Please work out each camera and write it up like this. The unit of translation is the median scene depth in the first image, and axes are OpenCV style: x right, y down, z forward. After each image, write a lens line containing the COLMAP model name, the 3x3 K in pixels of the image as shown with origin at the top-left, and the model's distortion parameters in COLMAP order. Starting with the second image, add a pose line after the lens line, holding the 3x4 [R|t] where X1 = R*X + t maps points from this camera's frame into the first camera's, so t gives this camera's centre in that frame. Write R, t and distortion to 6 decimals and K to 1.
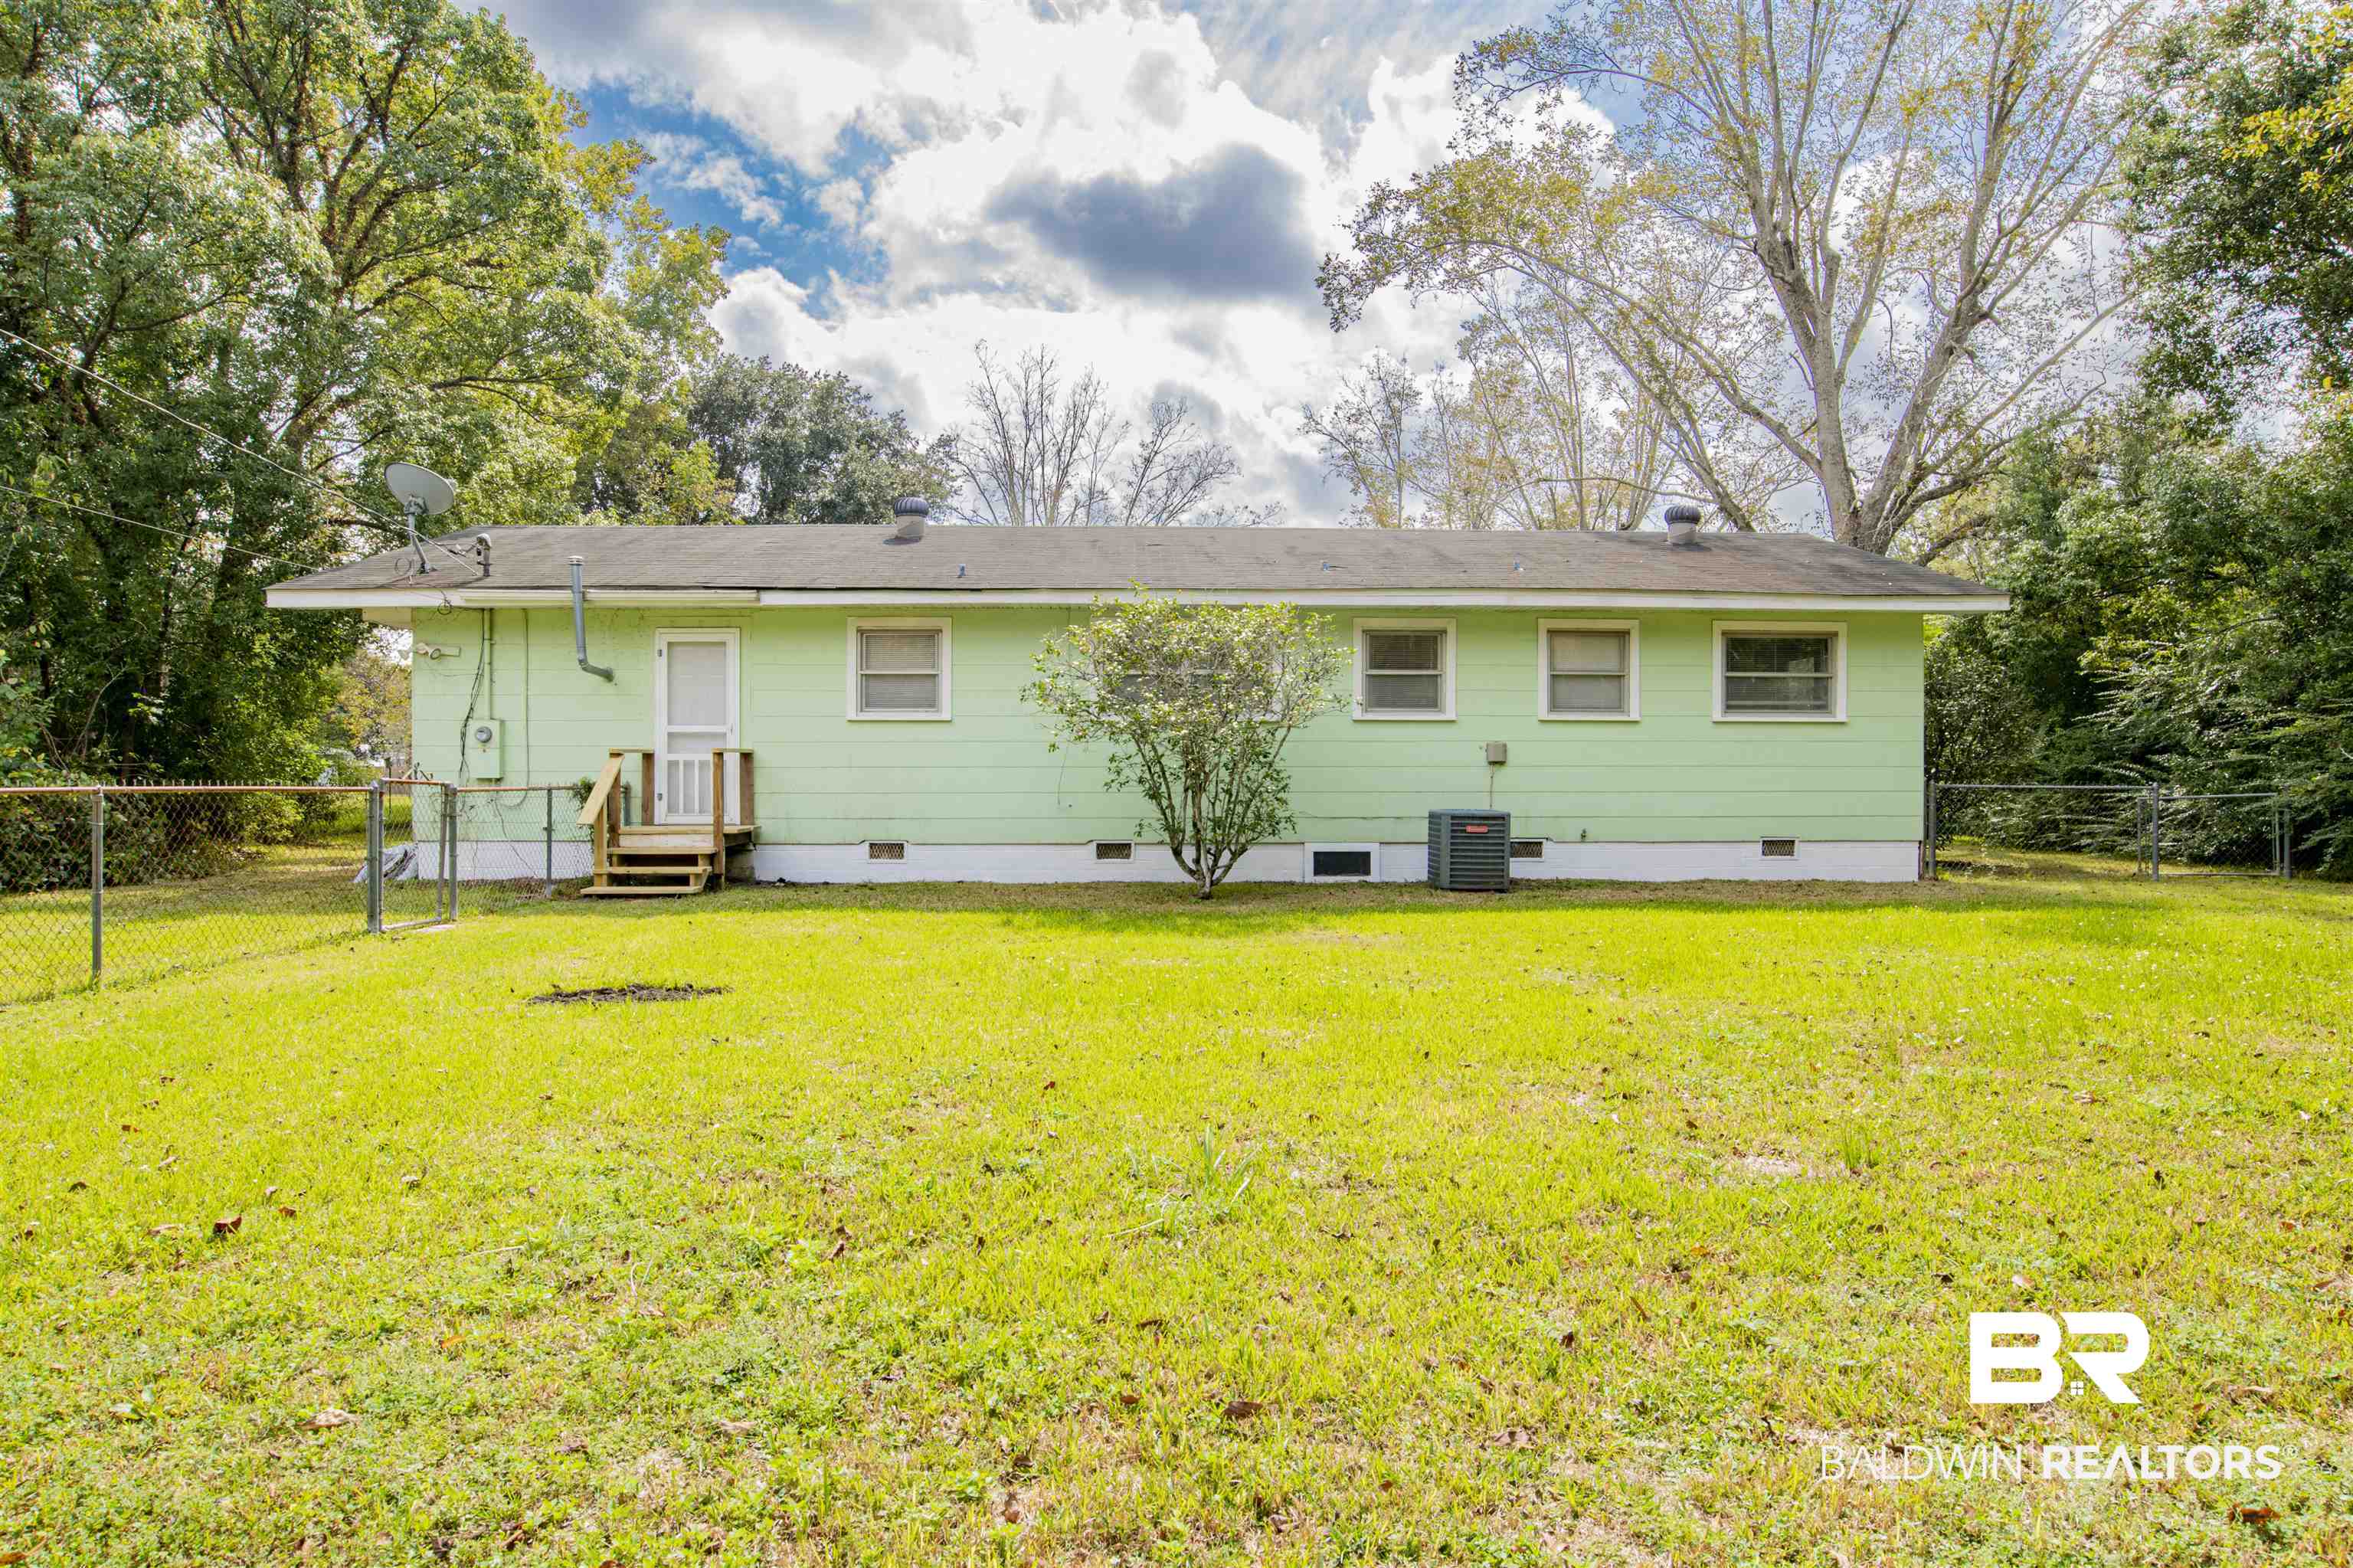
lens RADIAL K [[1342.1, 0, 1176.5], [0, 1342.1, 784.0], [0, 0, 1]] dist [-0.003379, -0.000193]
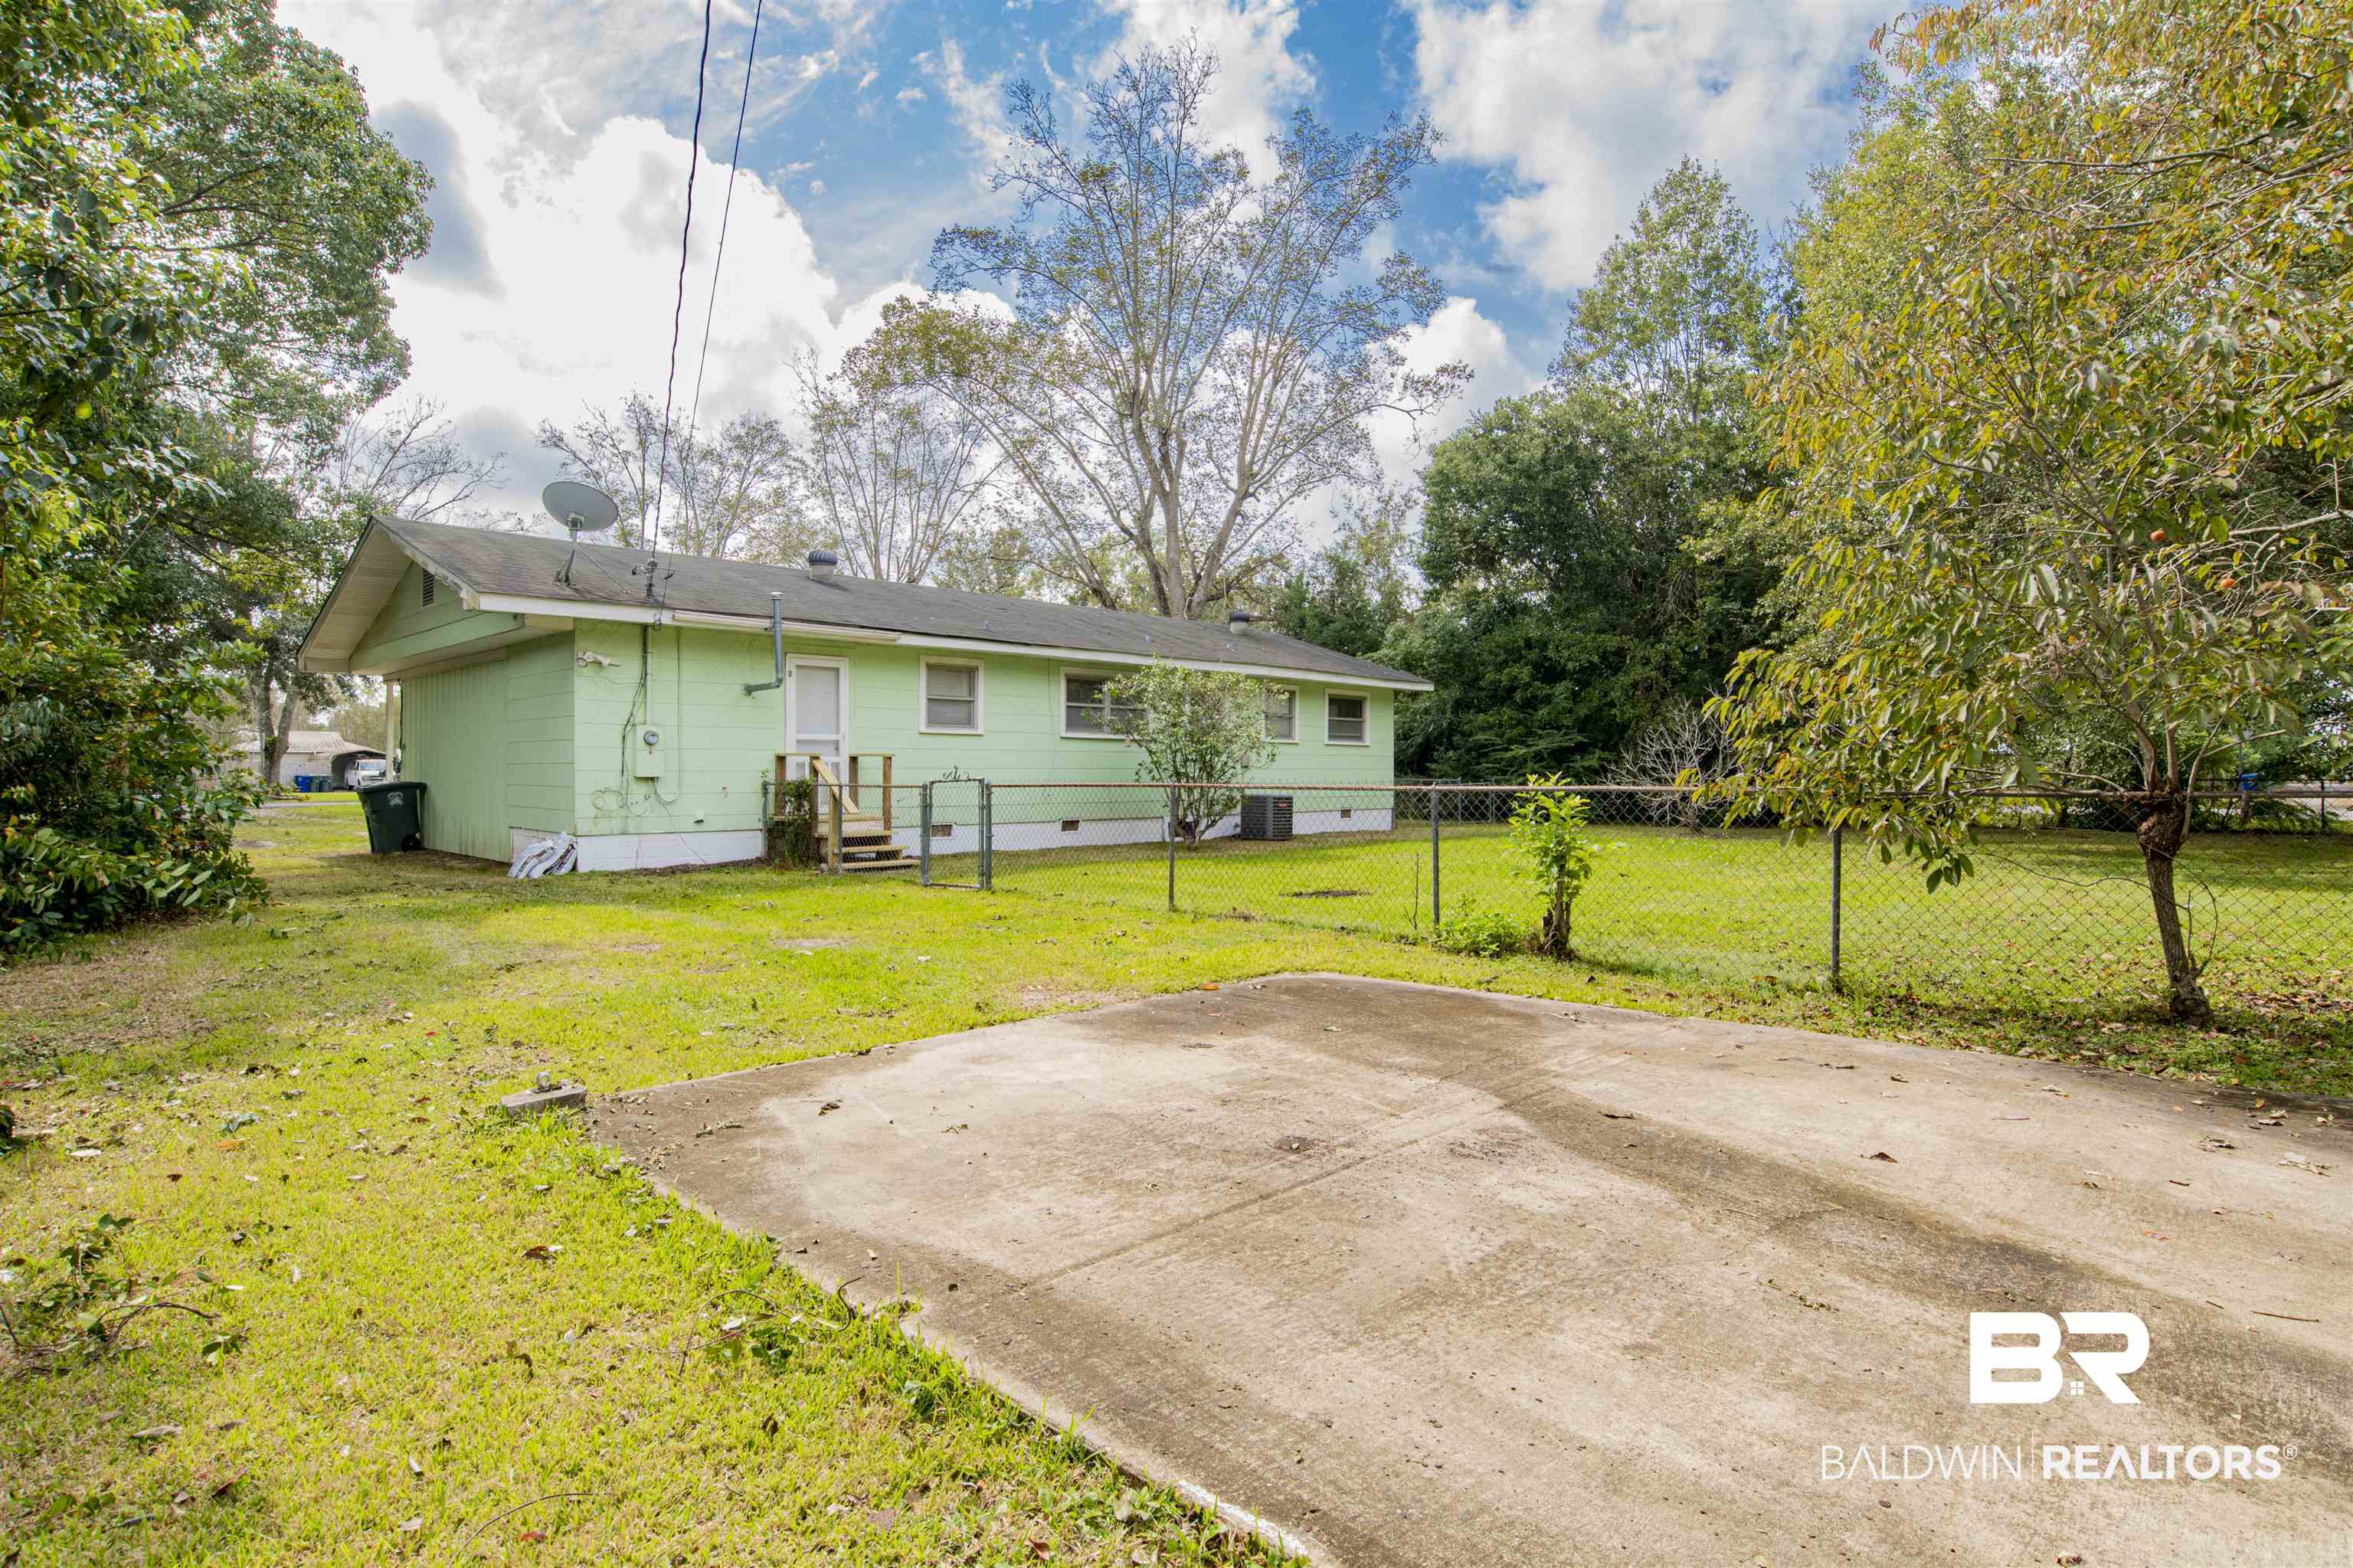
lens RADIAL K [[1206.9, 0, 1190.6], [0, 1206.9, 778.8], [0, 0, 1]] dist [-0.070660, 0.031419]
pose [[0.704124, -0.004197, 0.710065, -0.895879], [0.006265, 0.999980, -0.000302, -0.000043], [-0.710049, 0.004662, 0.704136, -0.020558]]
